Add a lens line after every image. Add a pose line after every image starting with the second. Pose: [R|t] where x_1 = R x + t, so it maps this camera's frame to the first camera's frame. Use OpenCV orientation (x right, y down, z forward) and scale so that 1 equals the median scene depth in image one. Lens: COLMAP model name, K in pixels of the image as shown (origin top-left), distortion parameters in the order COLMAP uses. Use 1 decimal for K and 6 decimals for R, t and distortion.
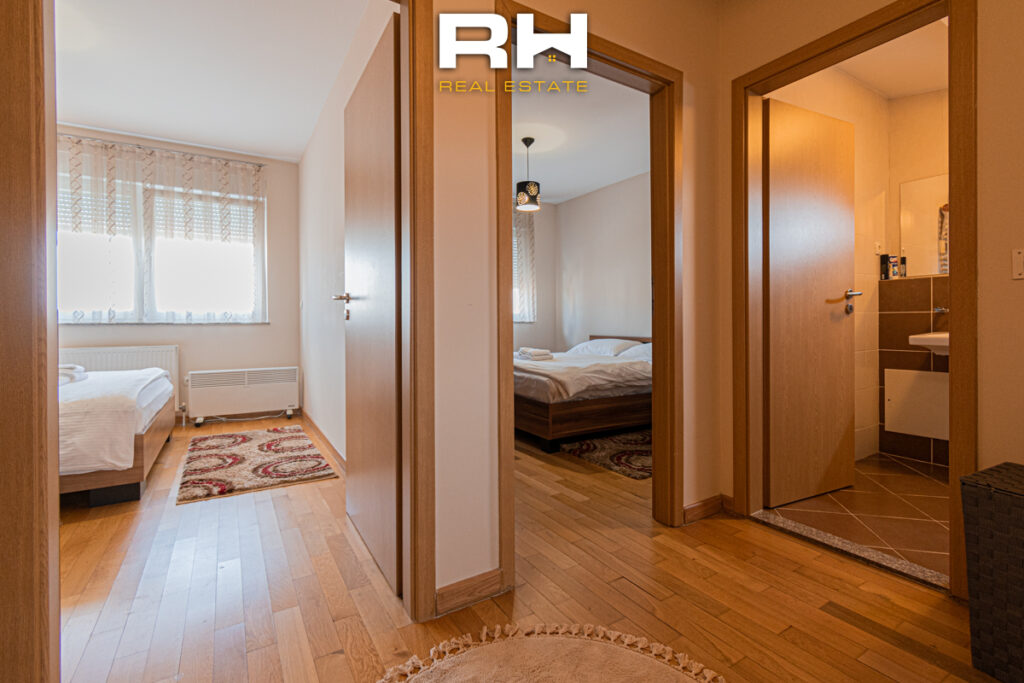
lens RADIAL K [[467.8, 0, 510.8], [0, 467.8, 323.1], [0, 0, 1]] dist [0.000705, -0.000889]
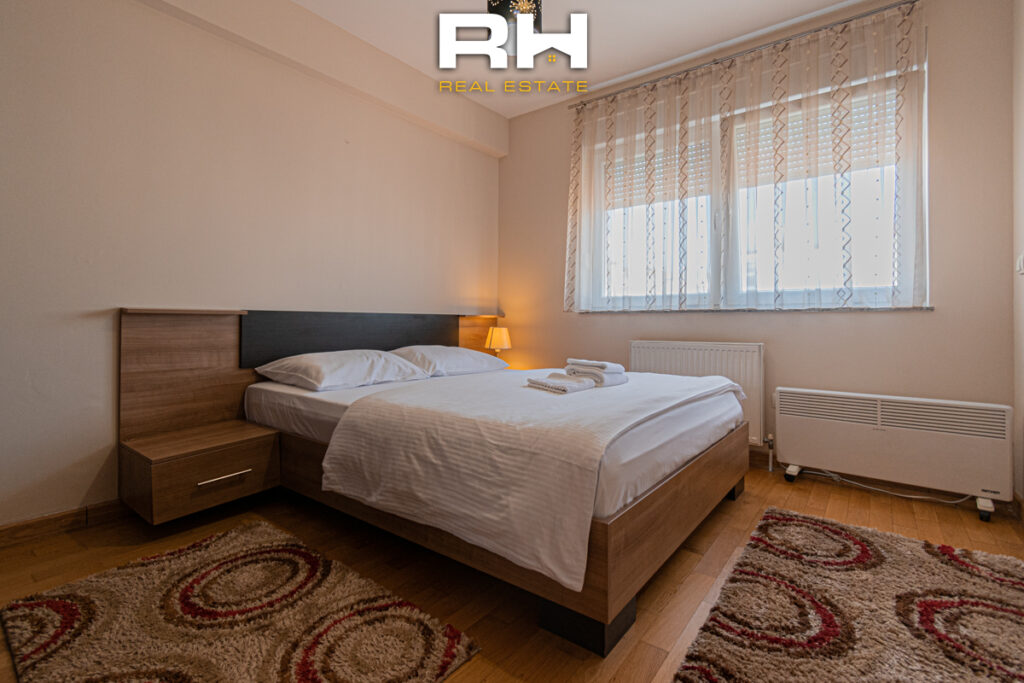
lens RADIAL K [[467.8, 0, 510.8], [0, 467.8, 323.1], [0, 0, 1]] dist [0.000705, -0.000889]
pose [[0.351021, 0.002153, -0.936365, -0.234016], [-0.007905, 0.999969, -0.000664, 0.022786], [0.936334, 0.007636, 0.351027, 0.456582]]
